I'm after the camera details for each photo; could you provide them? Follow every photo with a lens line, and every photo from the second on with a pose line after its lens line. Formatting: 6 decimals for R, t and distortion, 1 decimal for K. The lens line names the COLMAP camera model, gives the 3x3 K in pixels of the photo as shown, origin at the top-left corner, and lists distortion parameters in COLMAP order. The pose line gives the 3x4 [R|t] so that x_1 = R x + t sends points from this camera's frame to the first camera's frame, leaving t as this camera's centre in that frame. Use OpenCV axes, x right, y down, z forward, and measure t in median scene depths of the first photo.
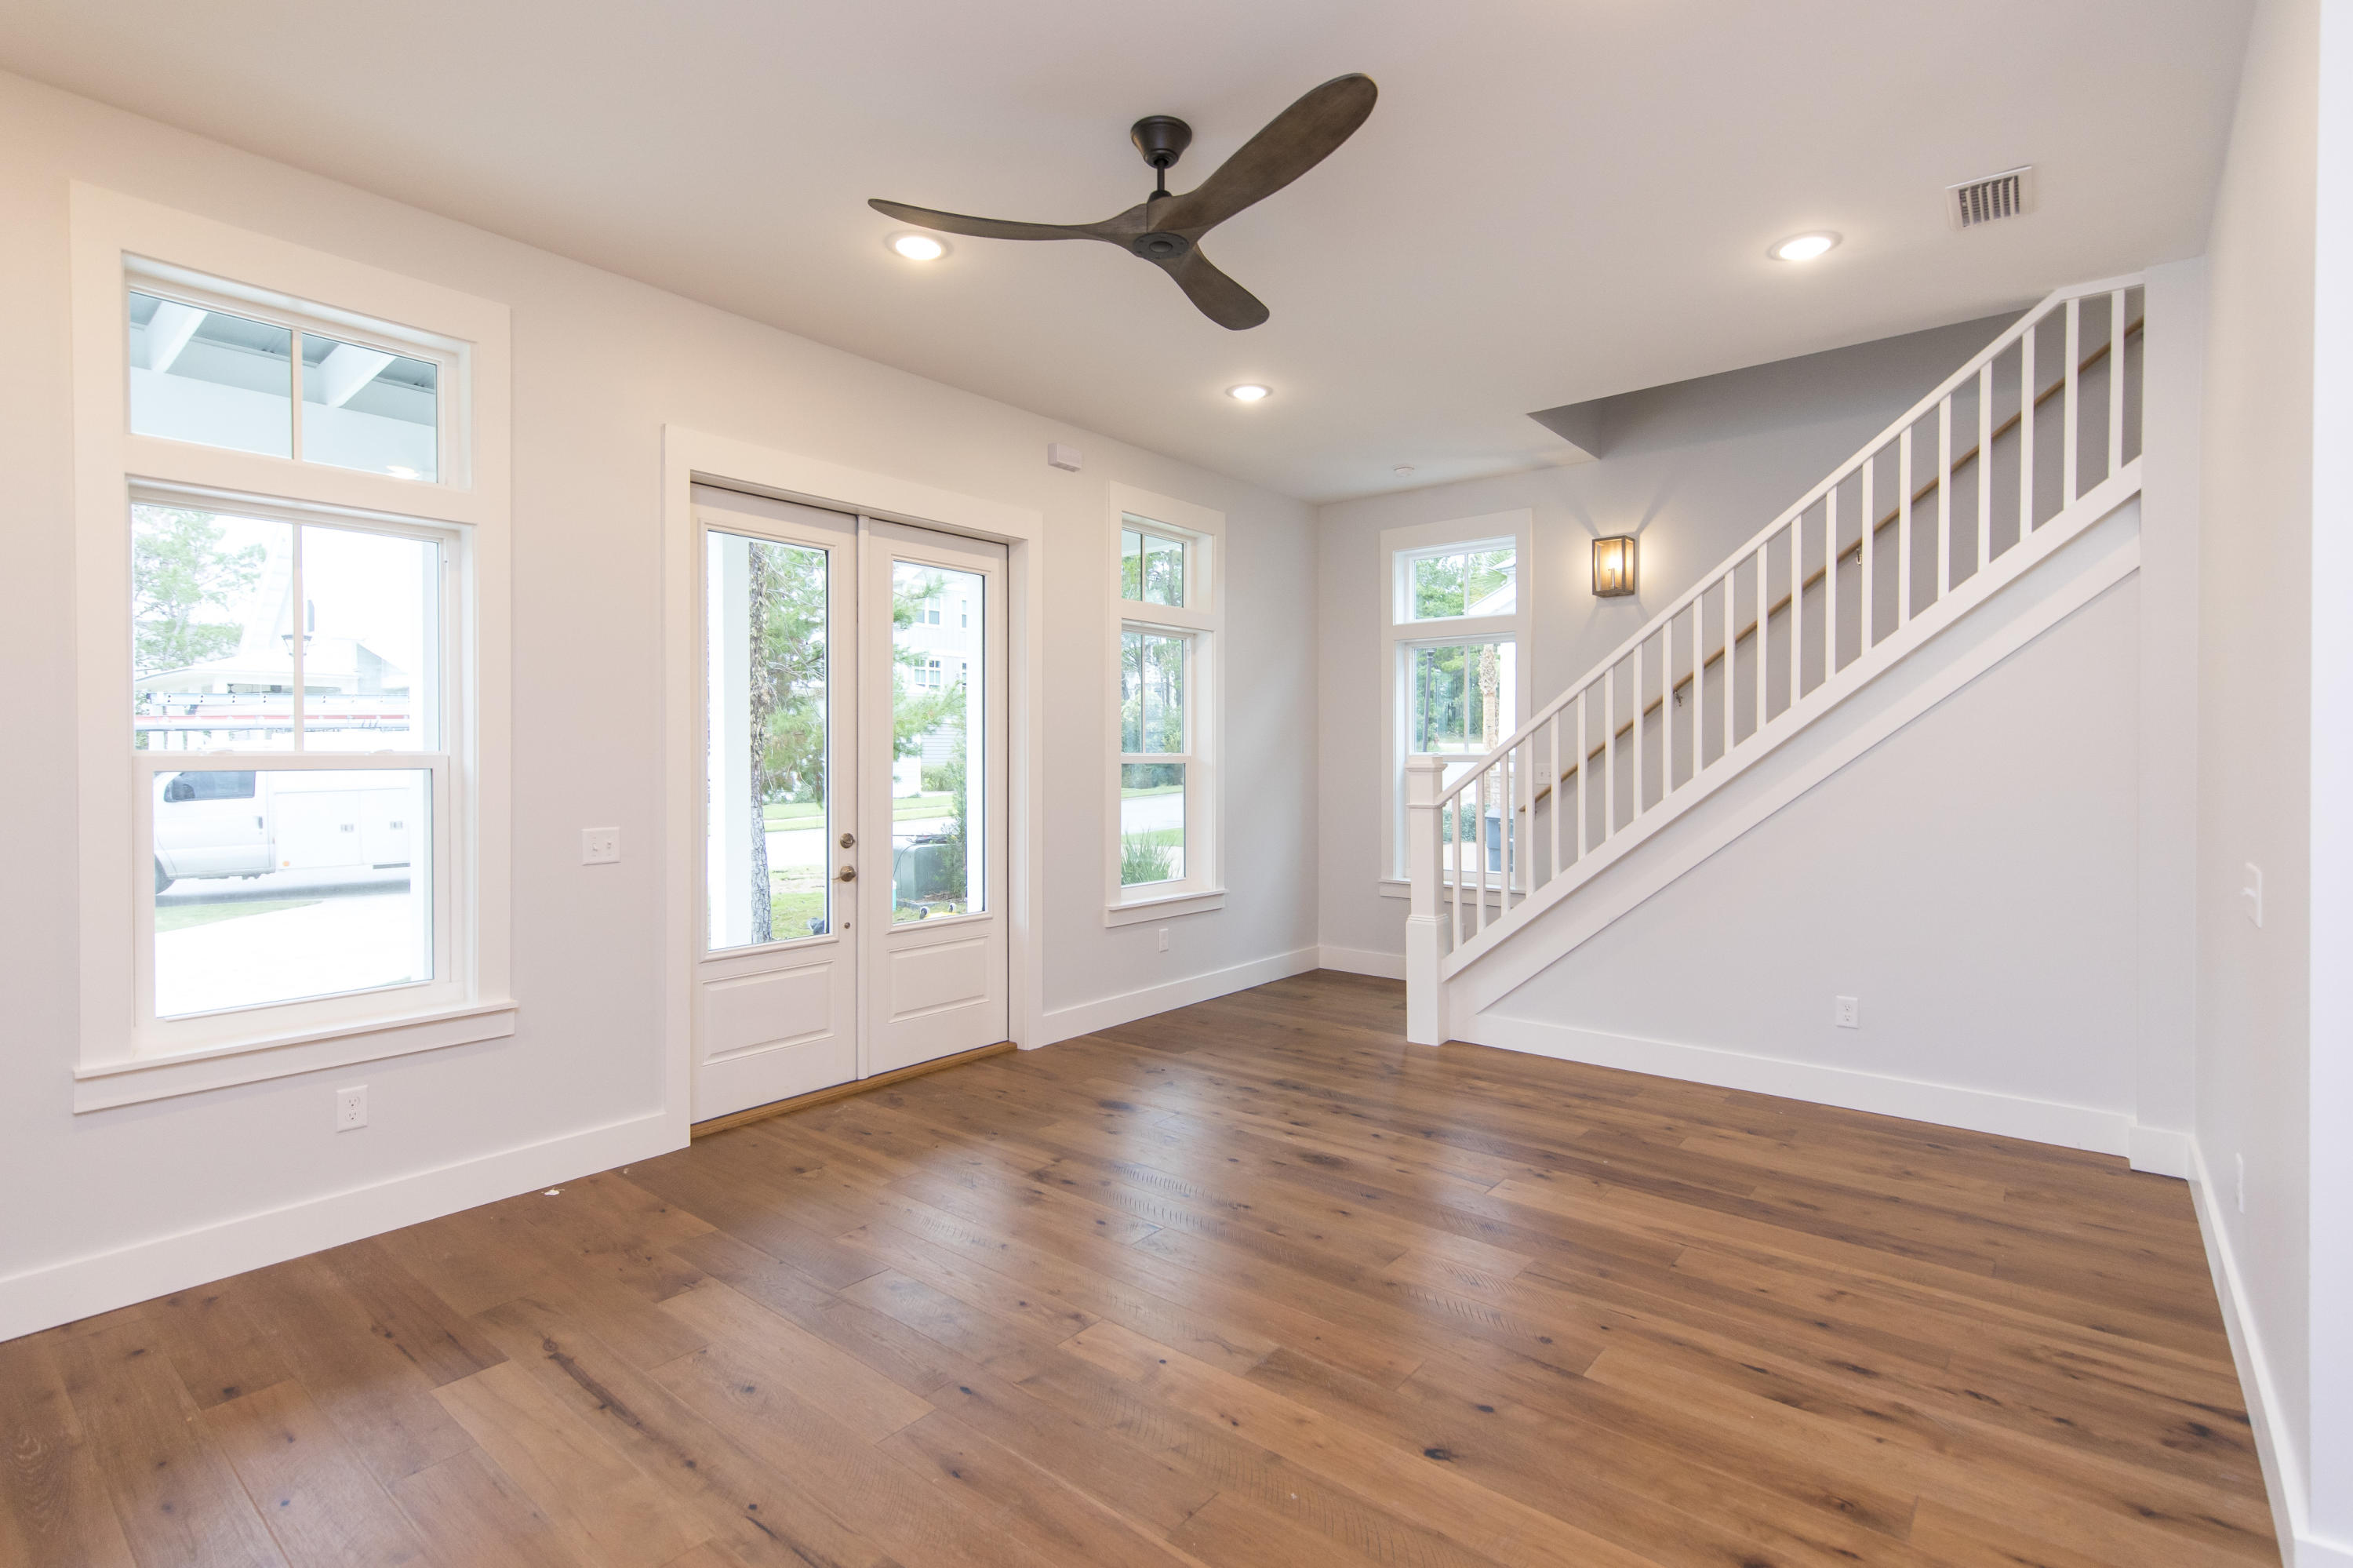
lens RADIAL K [[1125.0, 0, 1185.1], [0, 1125.0, 755.2], [0, 0, 1]] dist [0.005728, 0.000000]
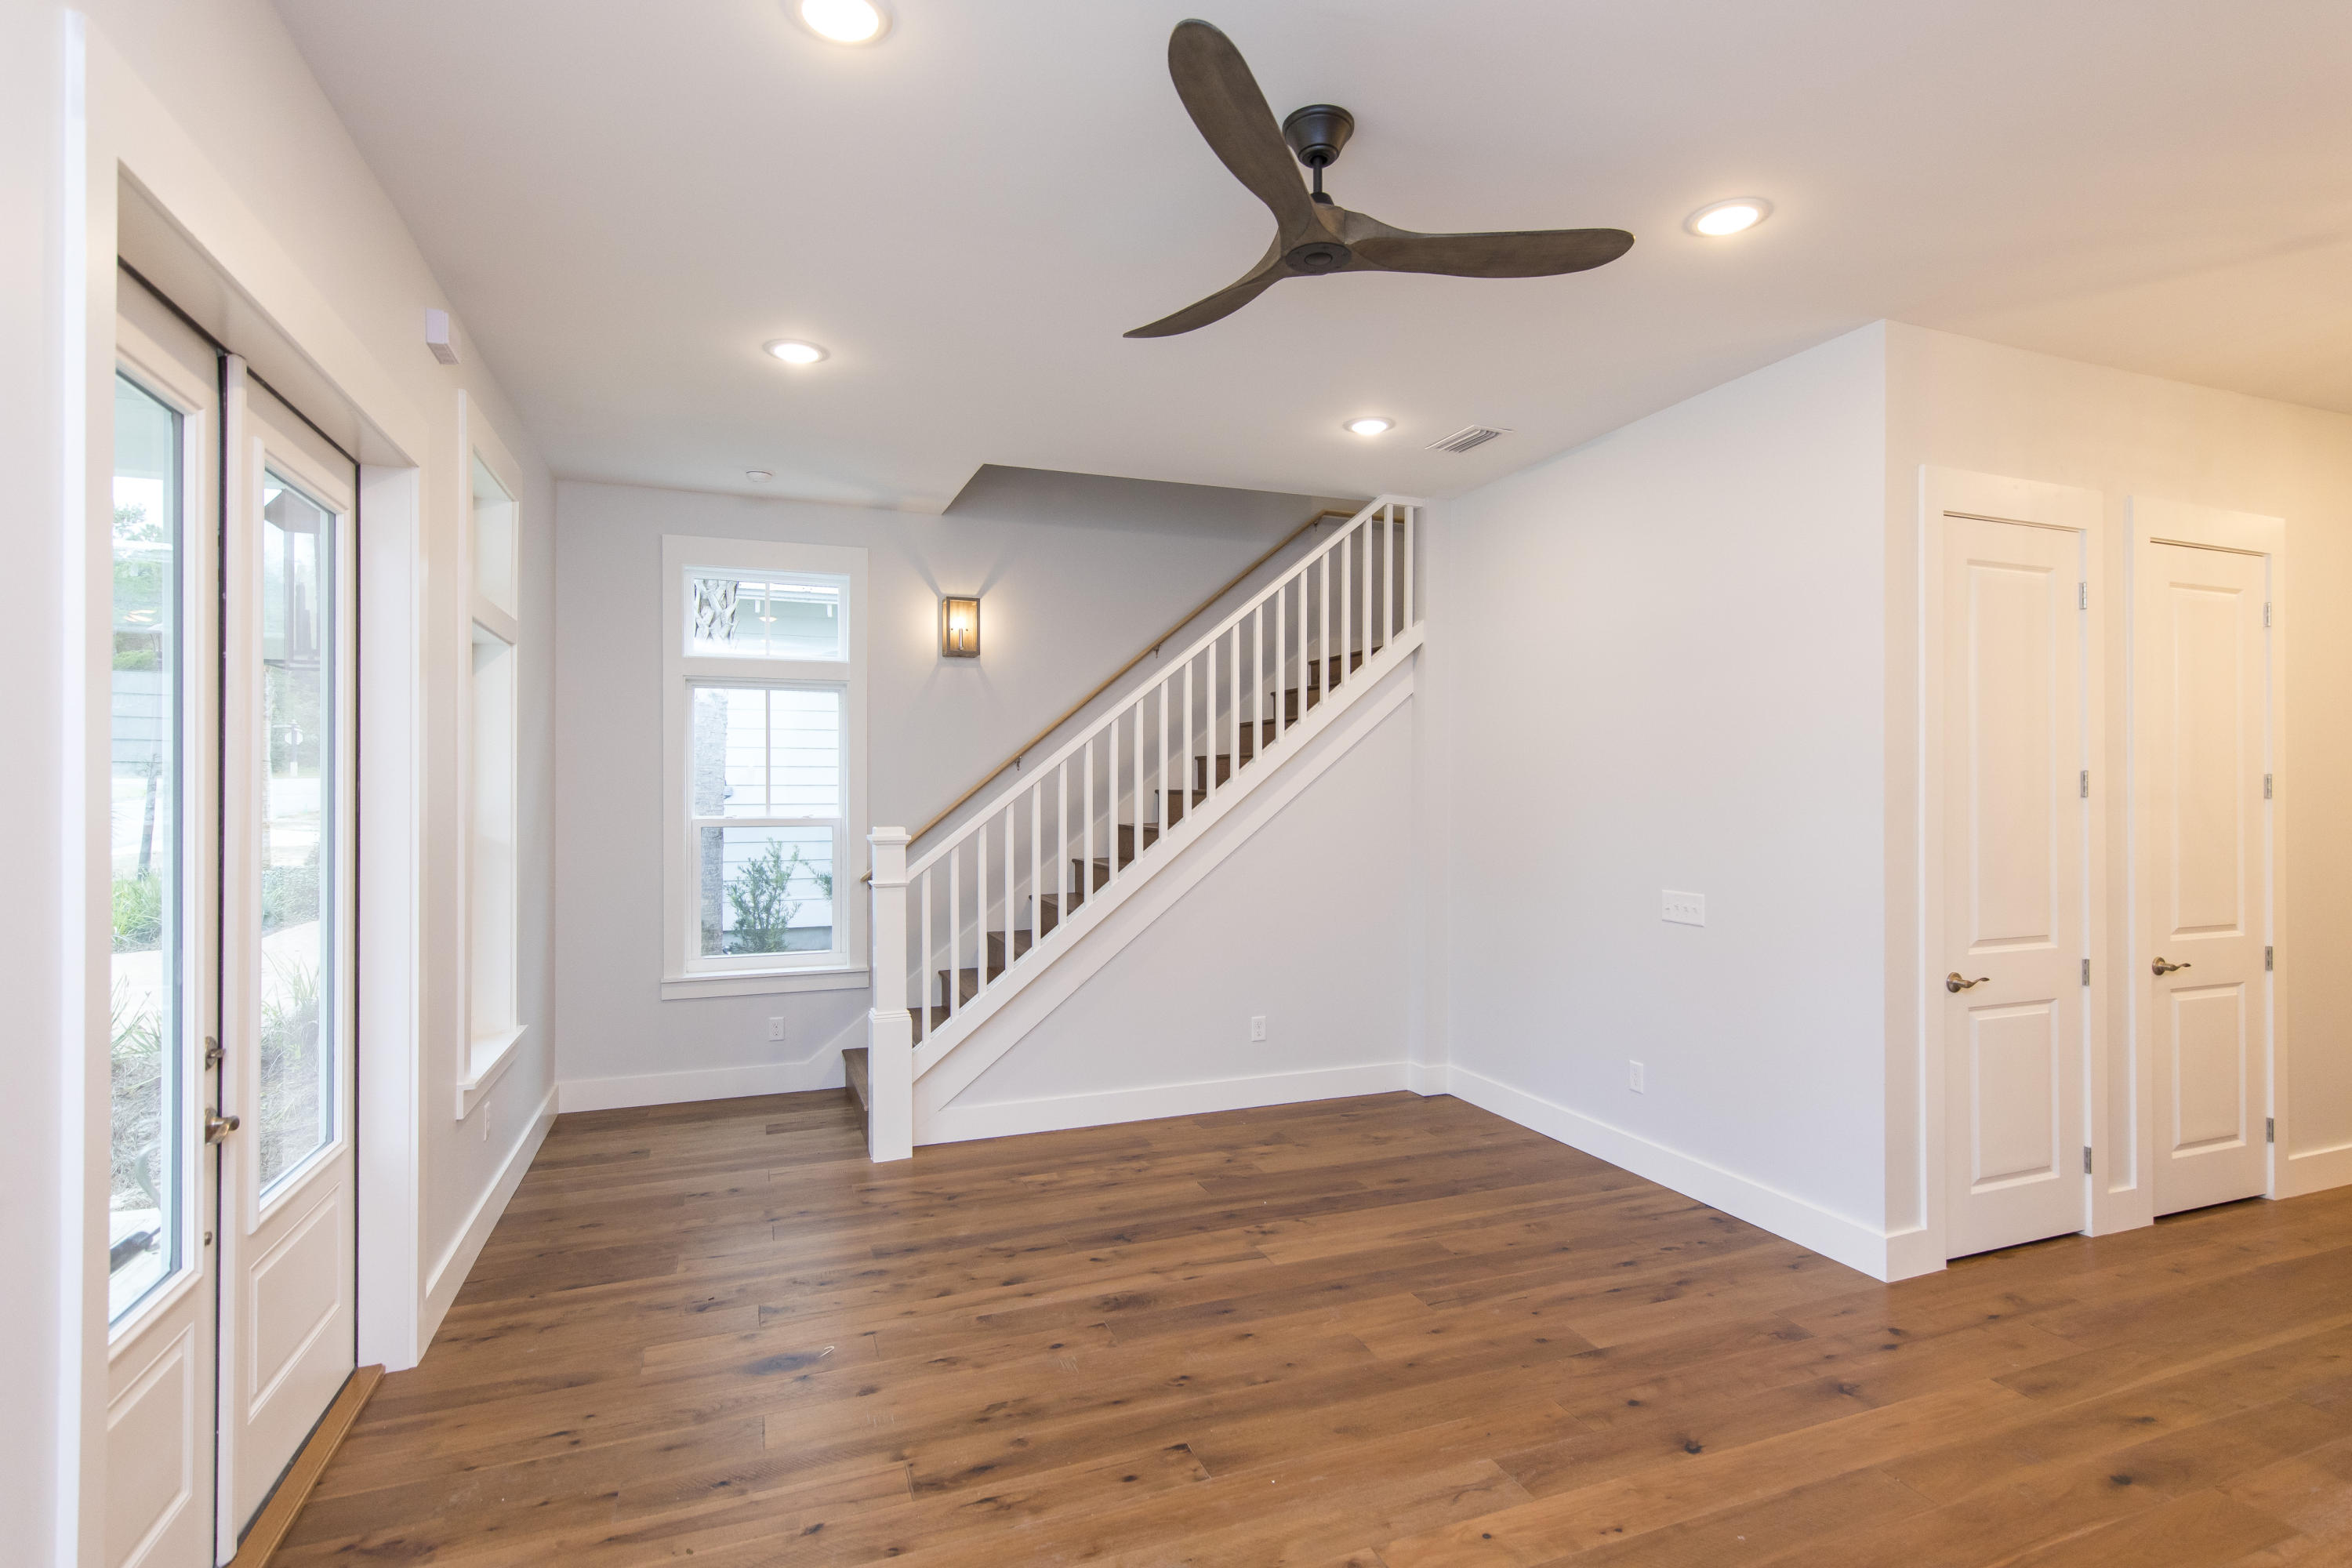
lens RADIAL K [[1159.6, 0, 1205.9], [0, 1159.6, 785.9], [0, 0, 1]] dist [0.008794, -0.000759]
pose [[0.476905, 0.002094, 0.878952, -0.642678], [-0.001254, 0.999998, -0.001702, -0.041794], [-0.878954, -0.000290, 0.476907, 0.509420]]
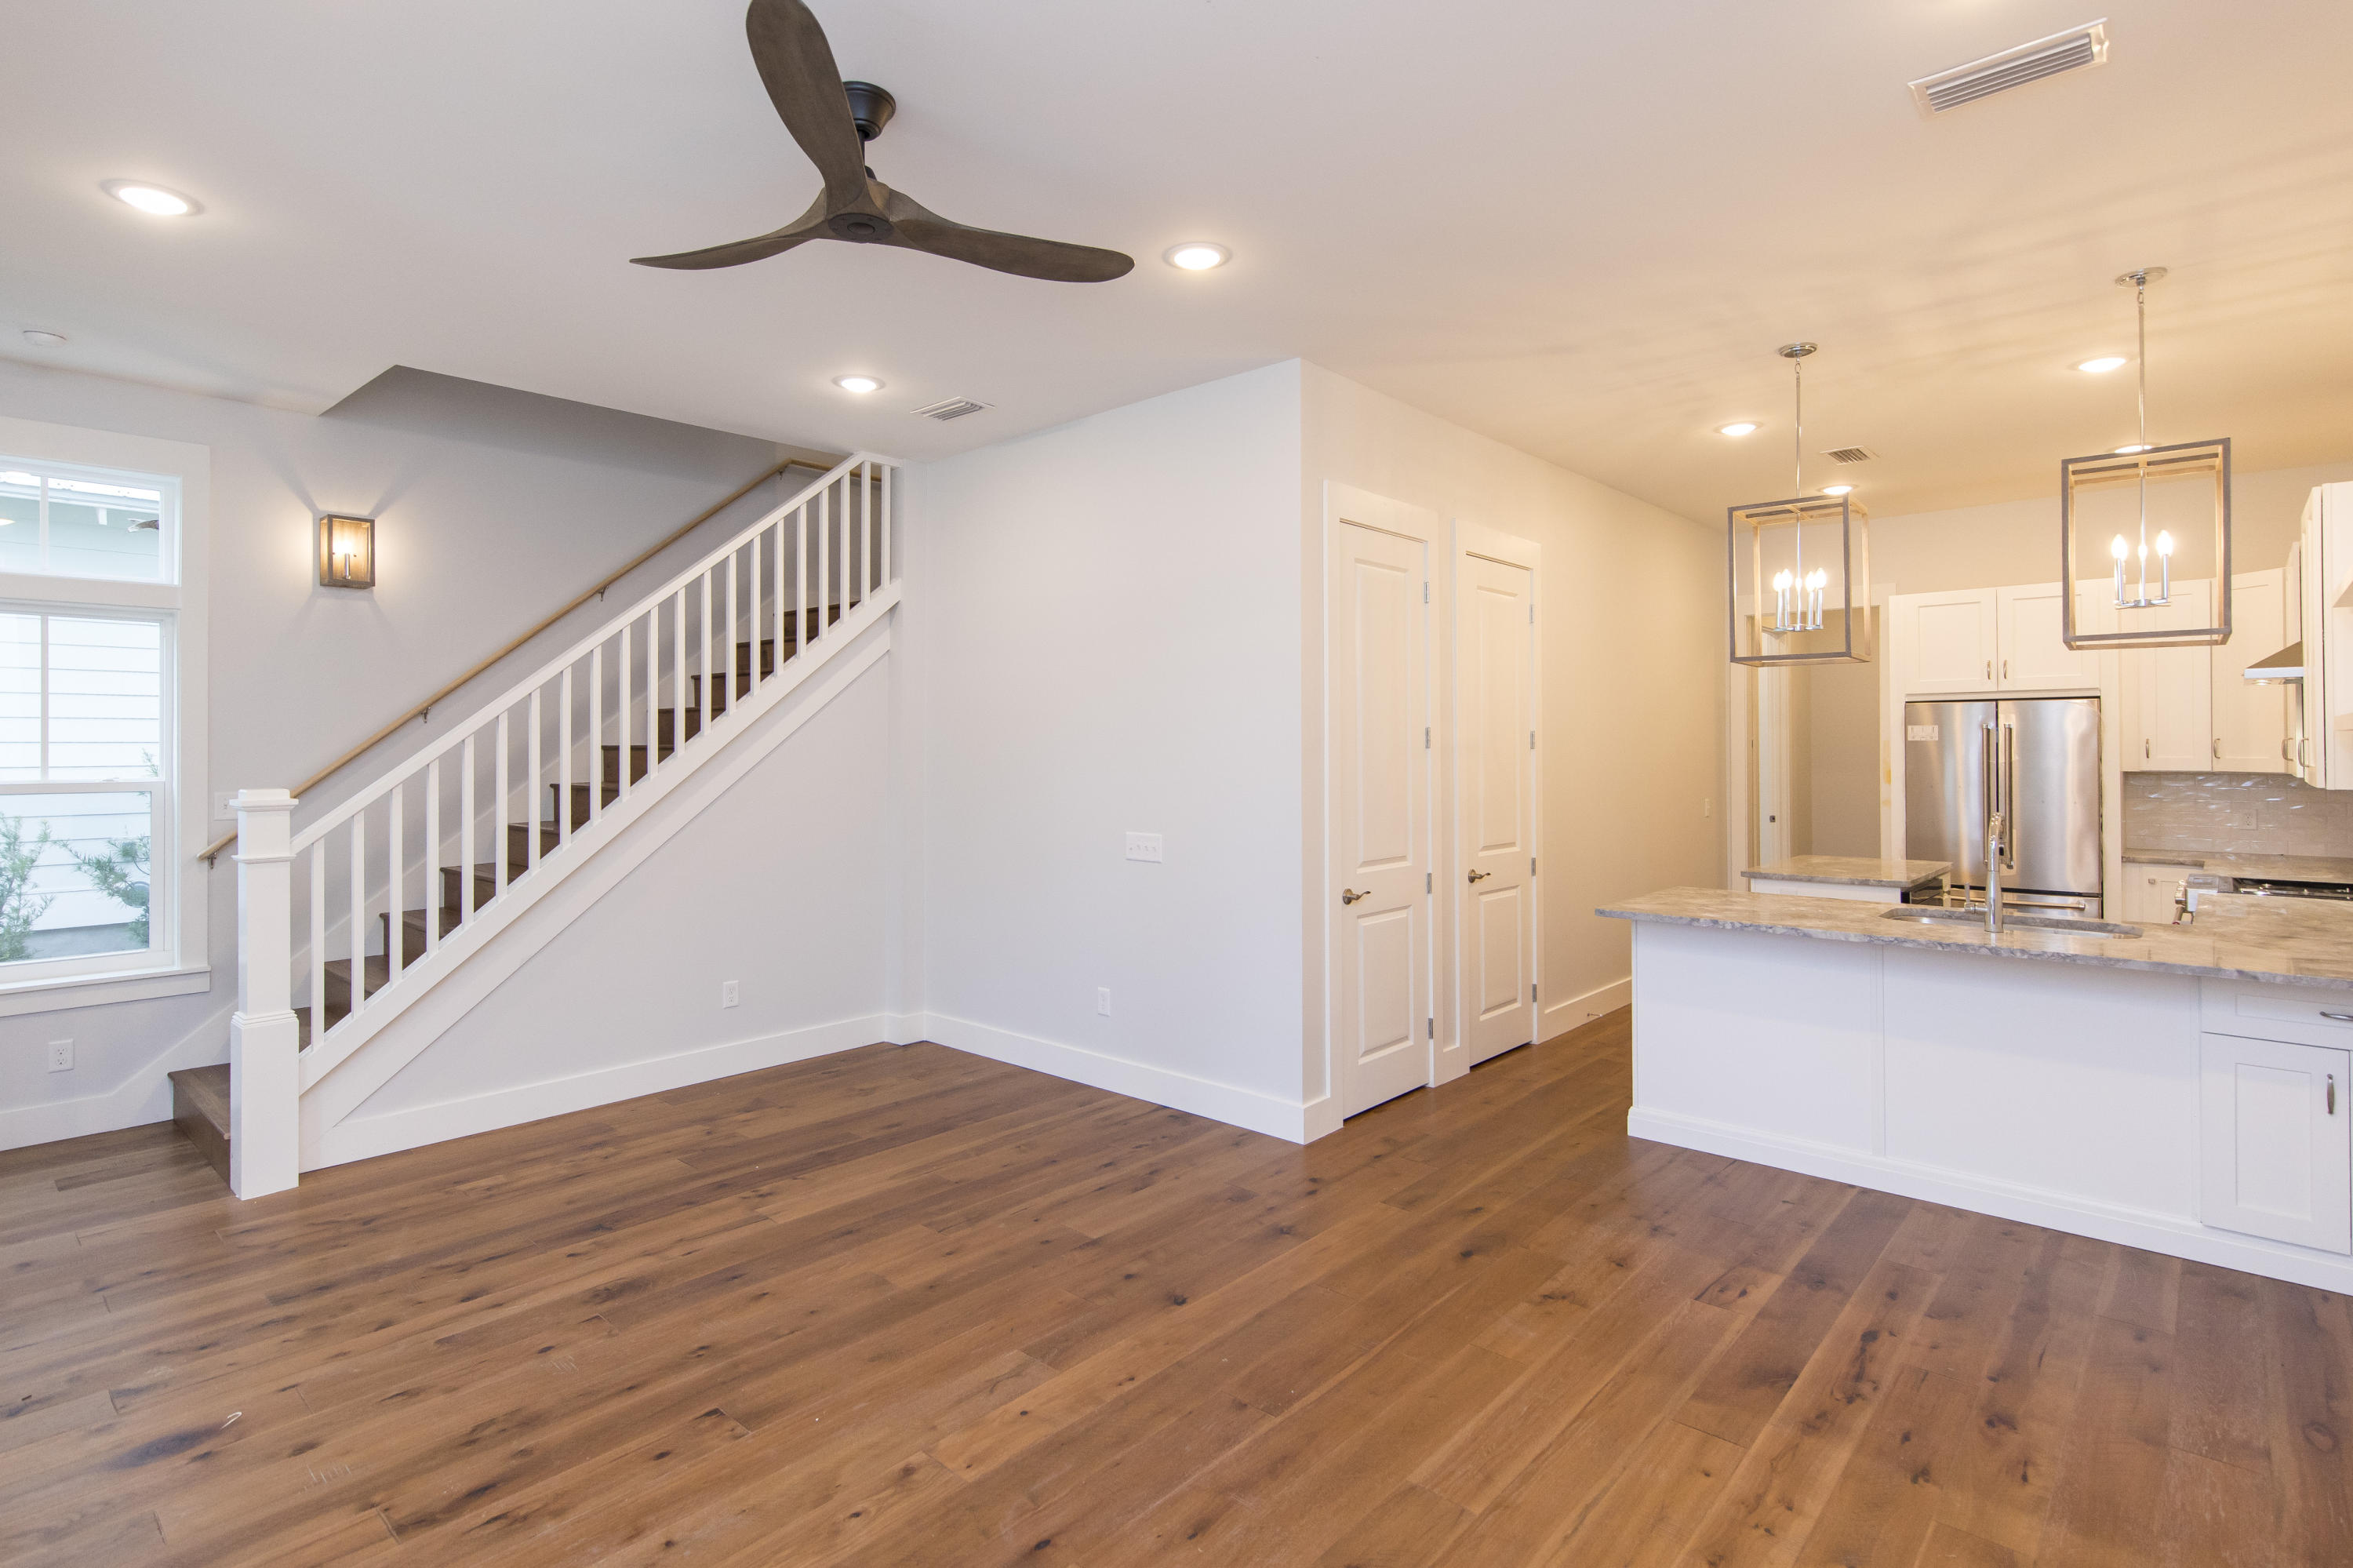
lens RADIAL K [[1166.2, 0, 1174.2], [0, 1166.2, 738.2], [0, 0, 1]] dist [0.007185, -0.001046]
pose [[0.038911, 0.007382, 0.999215, -0.714699], [0.001453, 0.999971, -0.007445, -0.035930], [-0.999242, 0.001741, 0.038900, 0.558304]]
